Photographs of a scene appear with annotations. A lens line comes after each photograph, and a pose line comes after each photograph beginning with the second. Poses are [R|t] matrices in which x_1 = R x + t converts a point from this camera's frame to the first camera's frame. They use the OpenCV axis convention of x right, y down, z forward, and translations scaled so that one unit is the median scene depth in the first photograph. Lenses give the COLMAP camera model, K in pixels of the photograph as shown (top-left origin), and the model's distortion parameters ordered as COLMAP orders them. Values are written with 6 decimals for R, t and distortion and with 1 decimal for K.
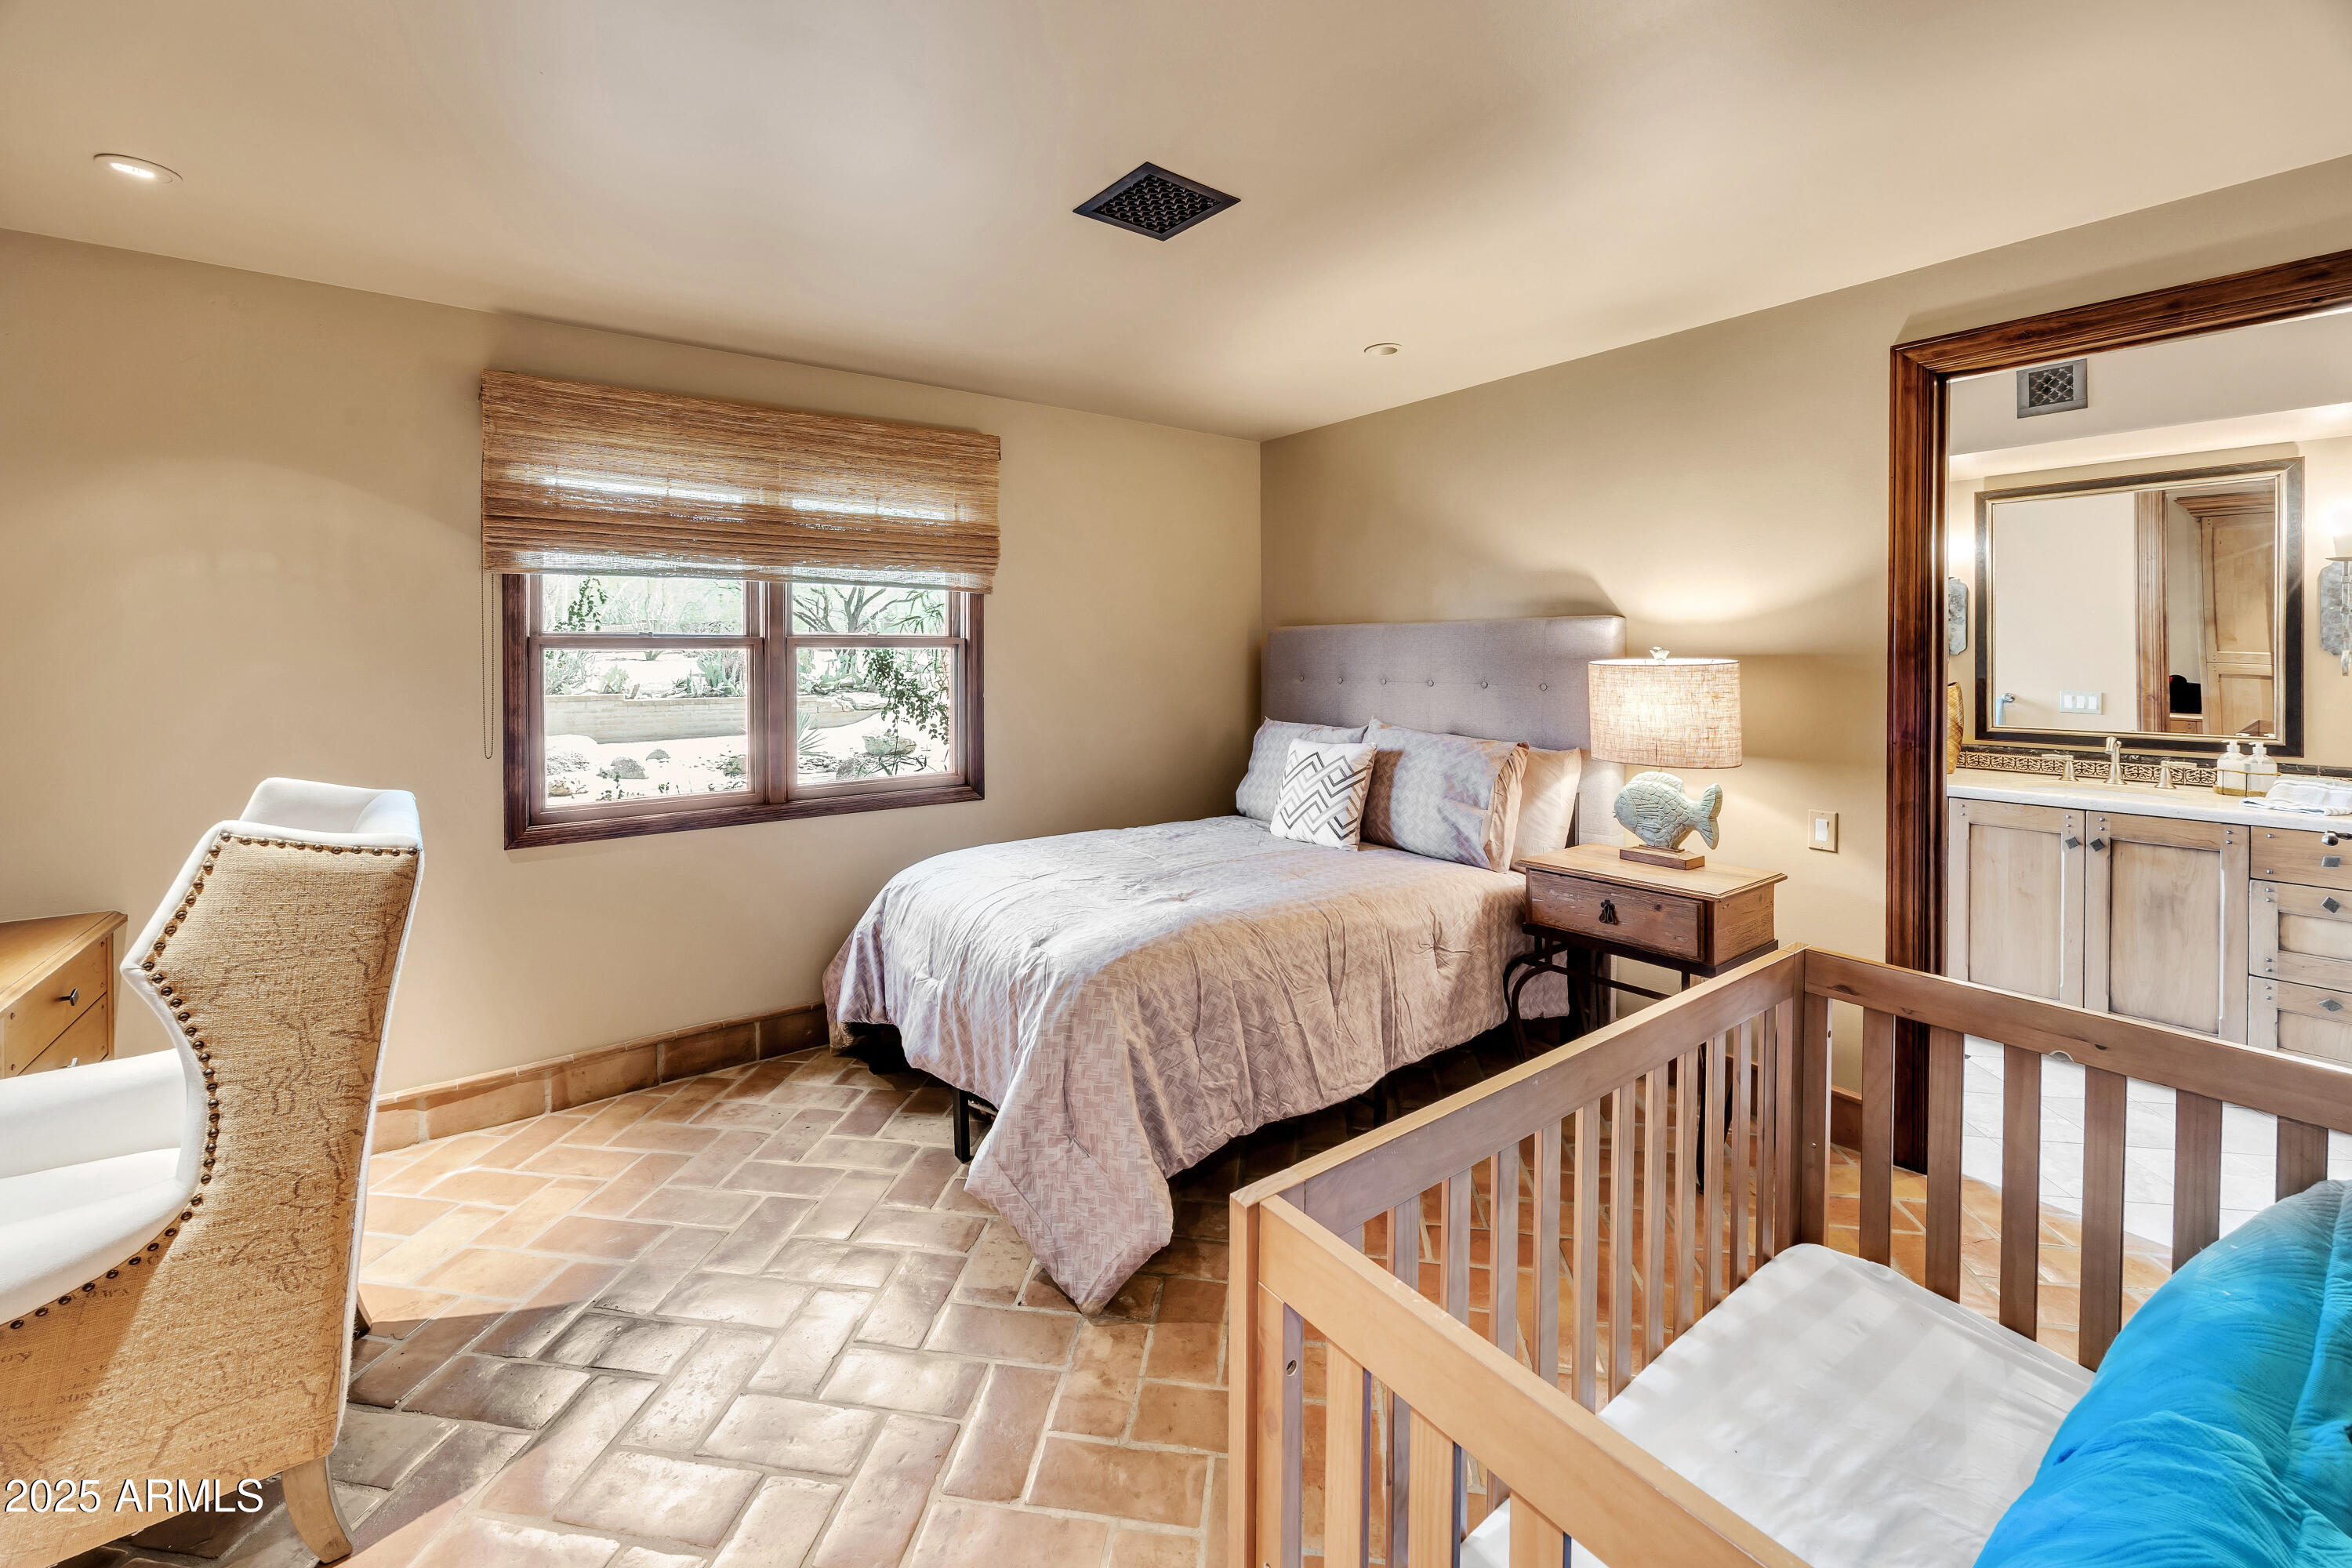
lens RADIAL K [[942.4, 0, 1177.4], [0, 942.4, 676.3], [0, 0, 1]] dist [-0.000738, -0.000220]
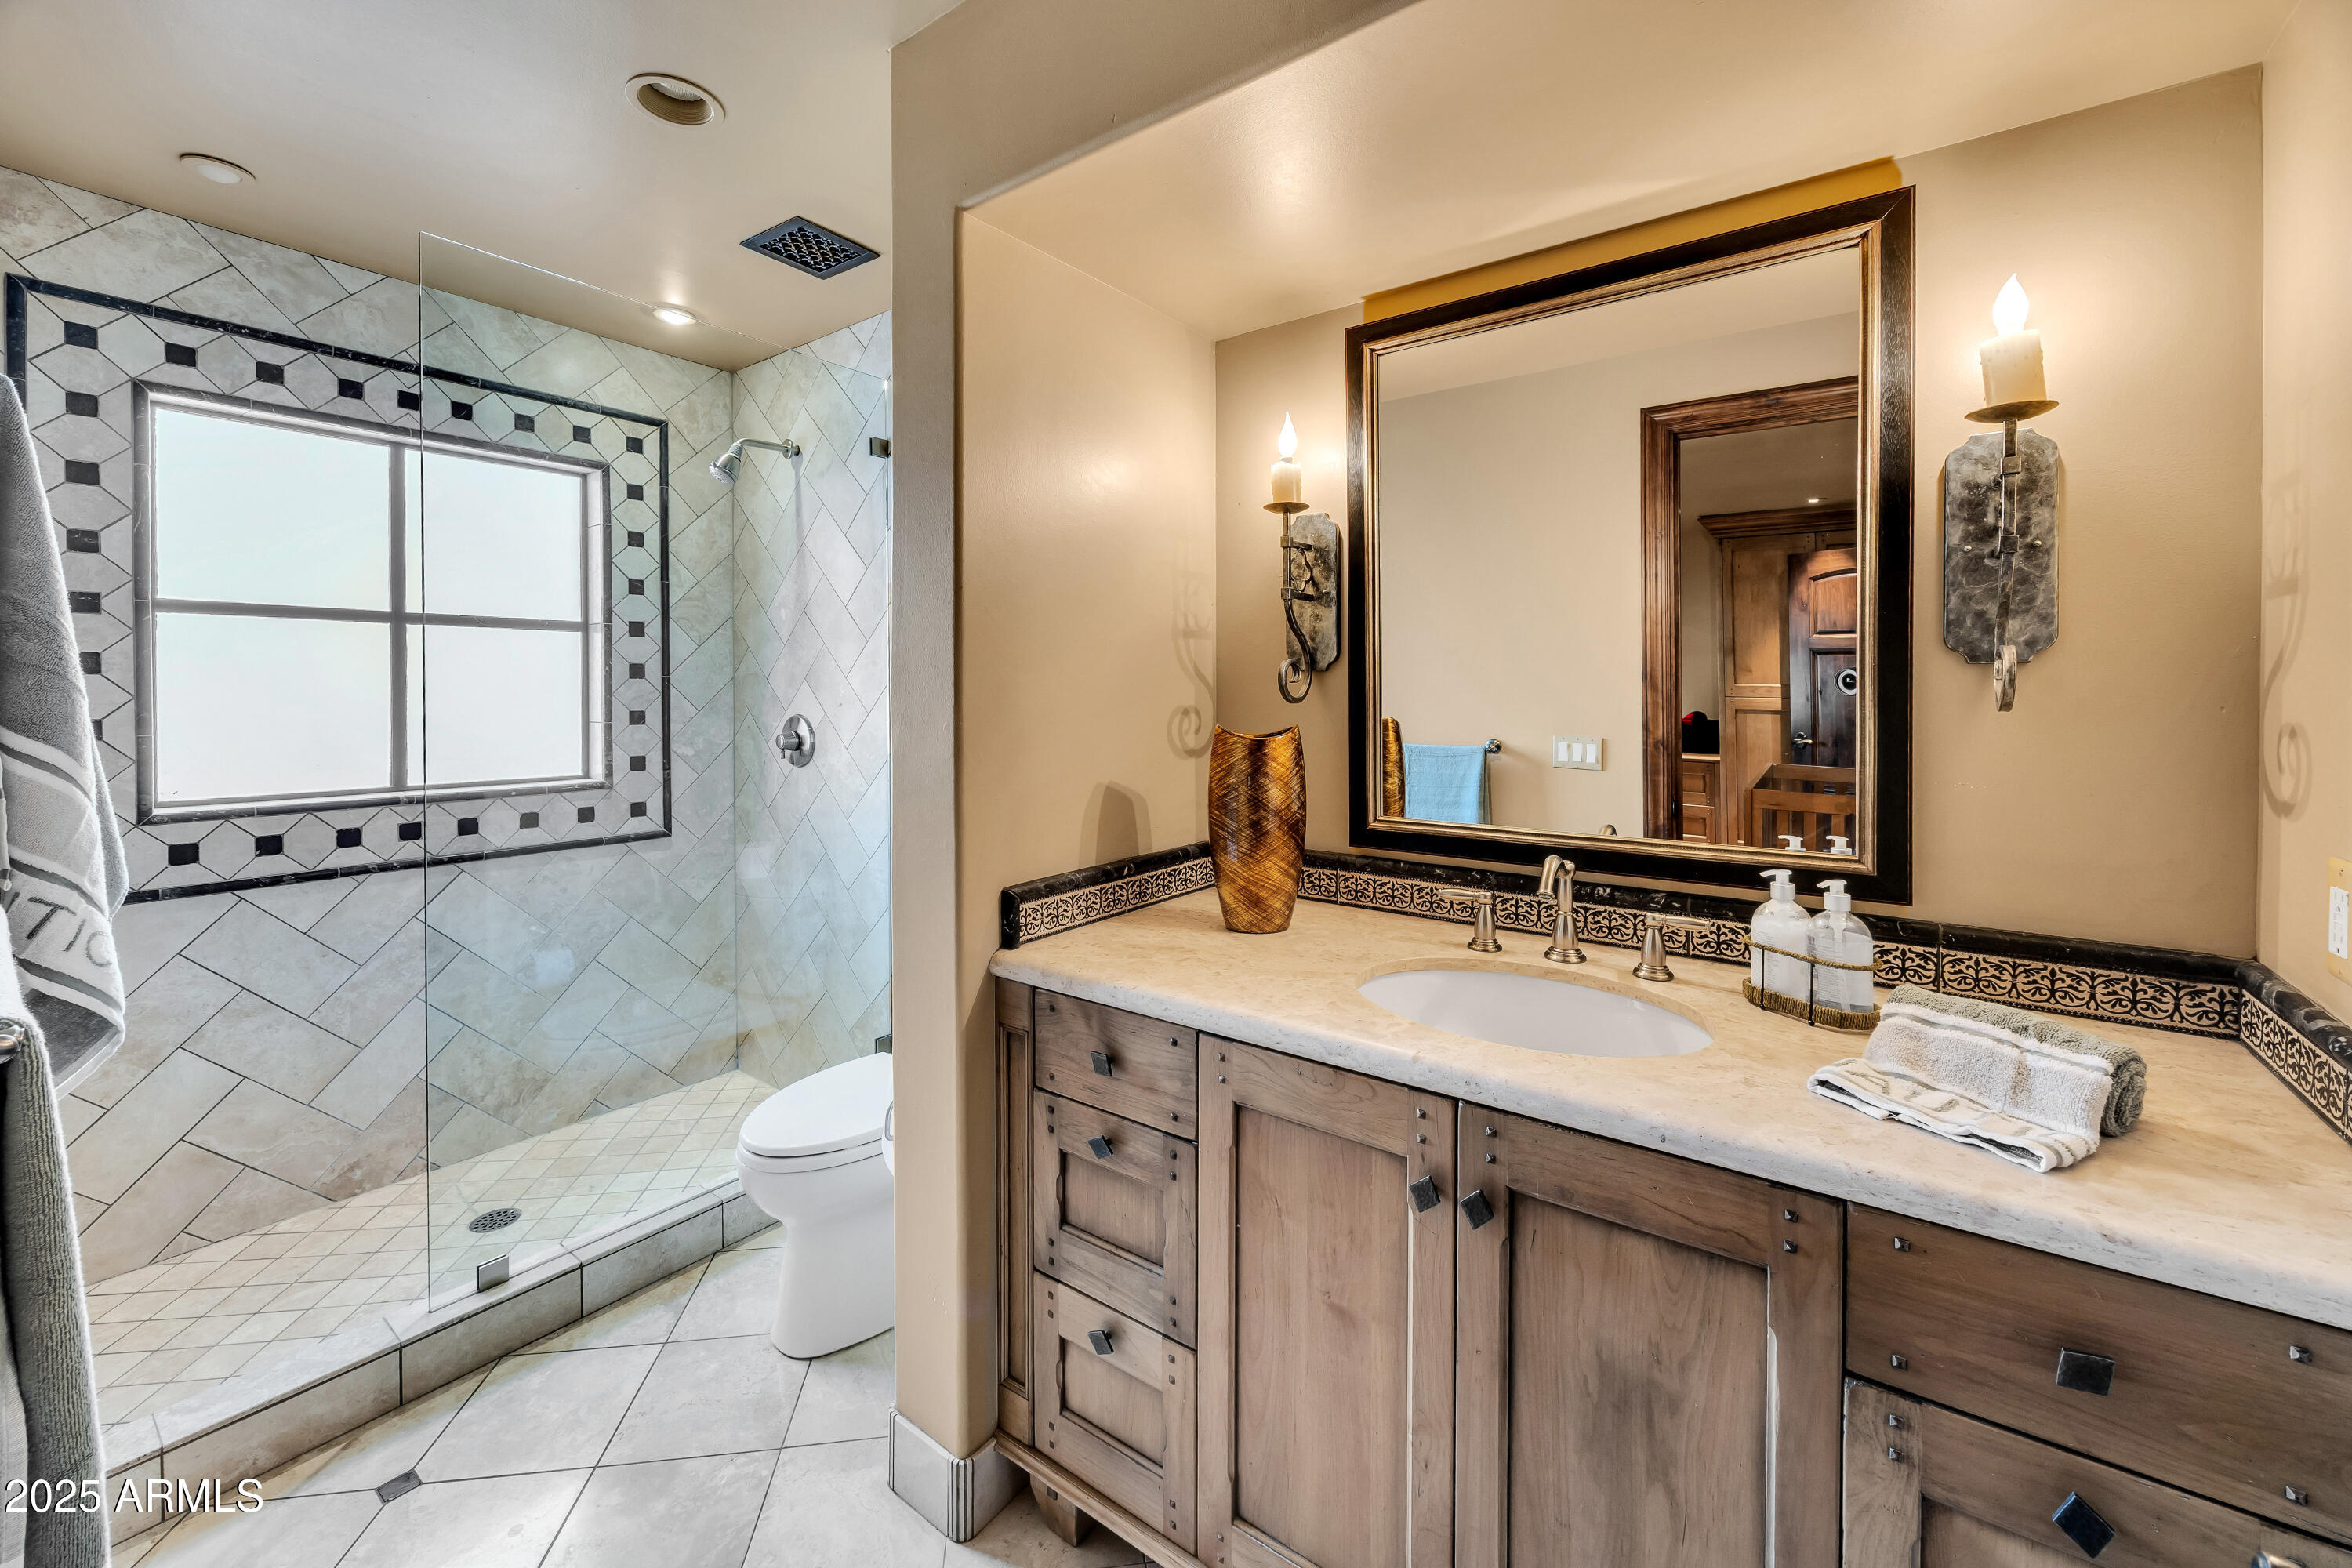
lens RADIAL K [[930.1, 0, 1173.1], [0, 930.1, 732.2], [0, 0, 1]] dist [0.001711, -0.000096]
pose [[0.956625, -0.010256, 0.291143, 0.761699], [0.005538, 0.999840, 0.017022, 0.000885], [-0.291271, -0.014671, 0.956528, 0.700575]]
